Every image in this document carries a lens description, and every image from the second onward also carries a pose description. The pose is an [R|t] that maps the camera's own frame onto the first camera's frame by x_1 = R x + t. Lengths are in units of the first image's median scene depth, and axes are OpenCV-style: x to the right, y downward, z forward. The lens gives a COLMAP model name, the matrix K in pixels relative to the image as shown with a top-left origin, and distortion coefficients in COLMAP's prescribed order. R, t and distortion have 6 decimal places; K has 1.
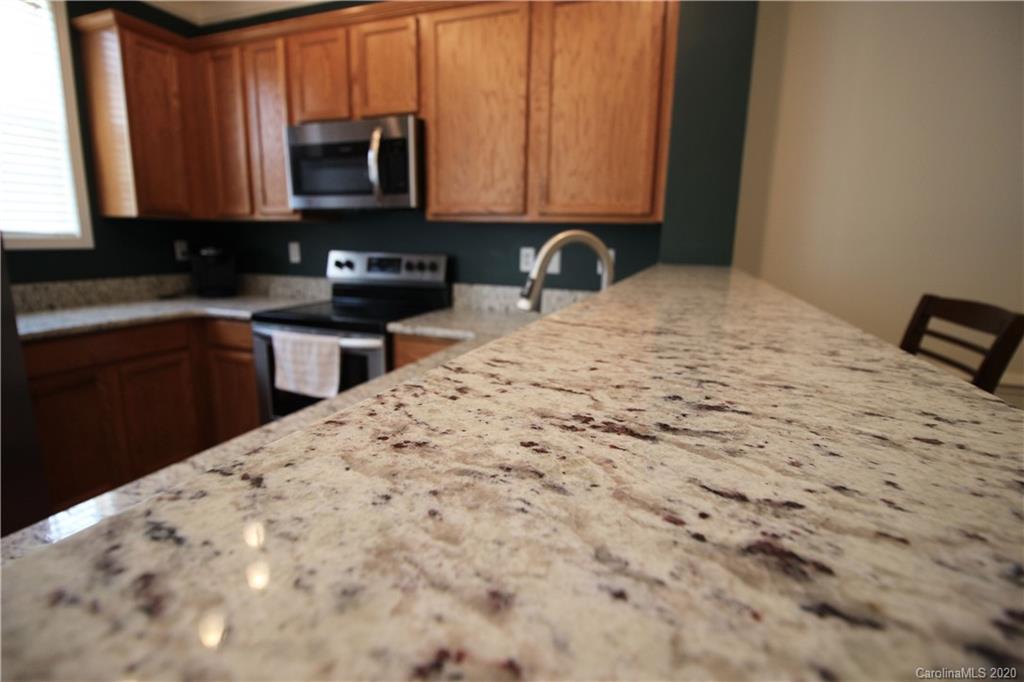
lens RADIAL K [[479.7, 0, 512.5], [0, 479.7, 331.3], [0, 0, 1]] dist [-0.013477, -0.002326]
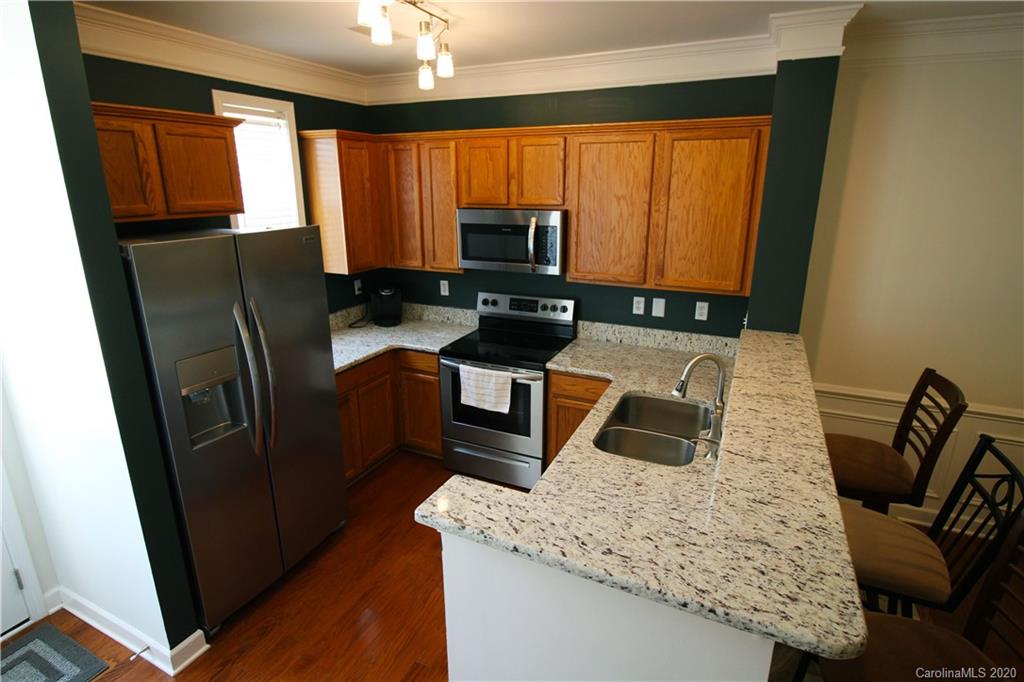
lens RADIAL K [[526.8, 0, 507.7], [0, 526.8, 330.1], [0, 0, 1]] dist [-0.007102, -0.001779]
pose [[0.995889, 0.003293, -0.090524, -0.212778], [0.004460, 0.996345, 0.085303, -0.227869], [0.090474, -0.085356, 0.992234, -0.511912]]
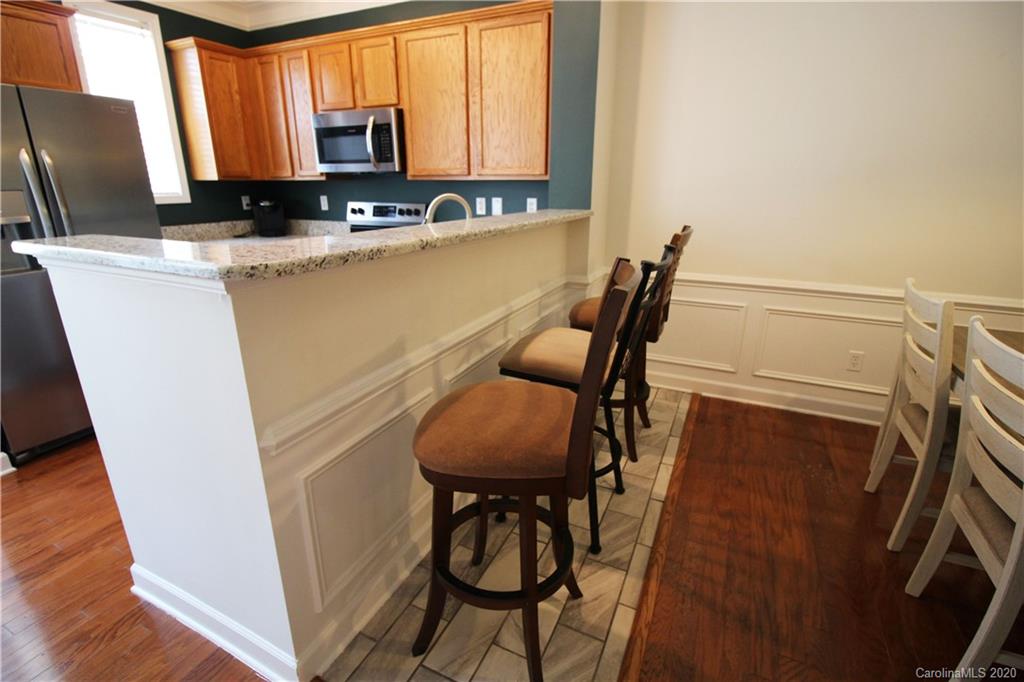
lens RADIAL K [[479.7, 0, 509.0], [0, 479.7, 333.3], [0, 0, 1]] dist [-0.013477, -0.002326]
pose [[0.995885, 0.009420, -0.090131, 0.269787], [0.001381, 0.992889, 0.119033, 0.060226], [0.090611, -0.118667, 0.988791, -0.477432]]
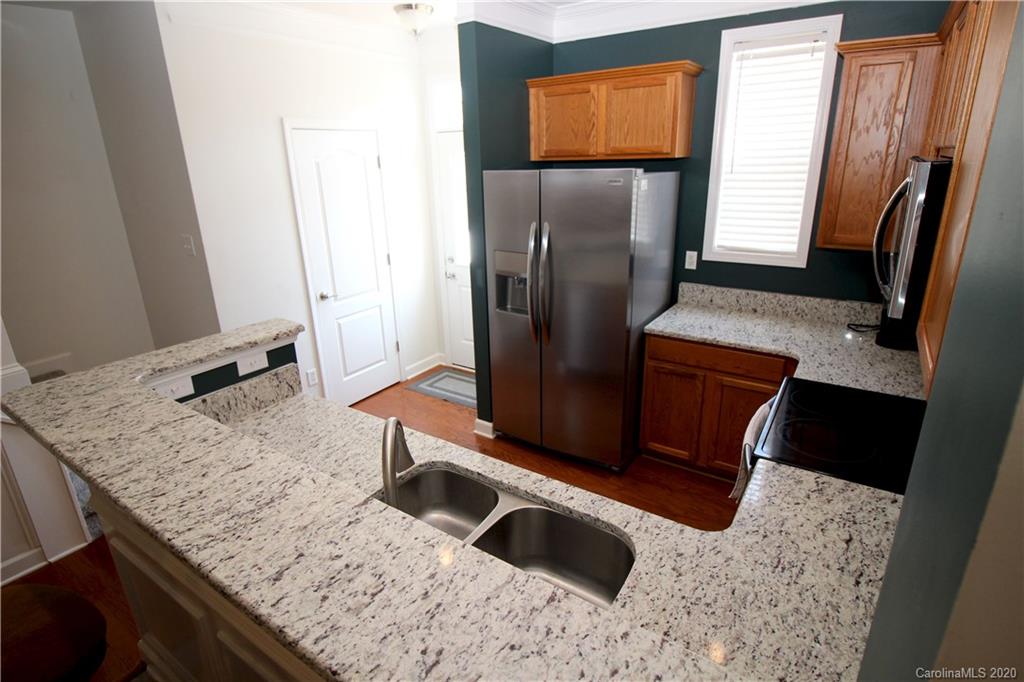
lens RADIAL K [[526.8, 0, 518.2], [0, 526.8, 335.1], [0, 0, 1]] dist [-0.007102, -0.001779]
pose [[-0.234111, 0.302114, -0.924078, 0.490065], [-0.161438, 0.925216, 0.343386, -0.381316], [0.958713, 0.229572, -0.167830, 0.669488]]
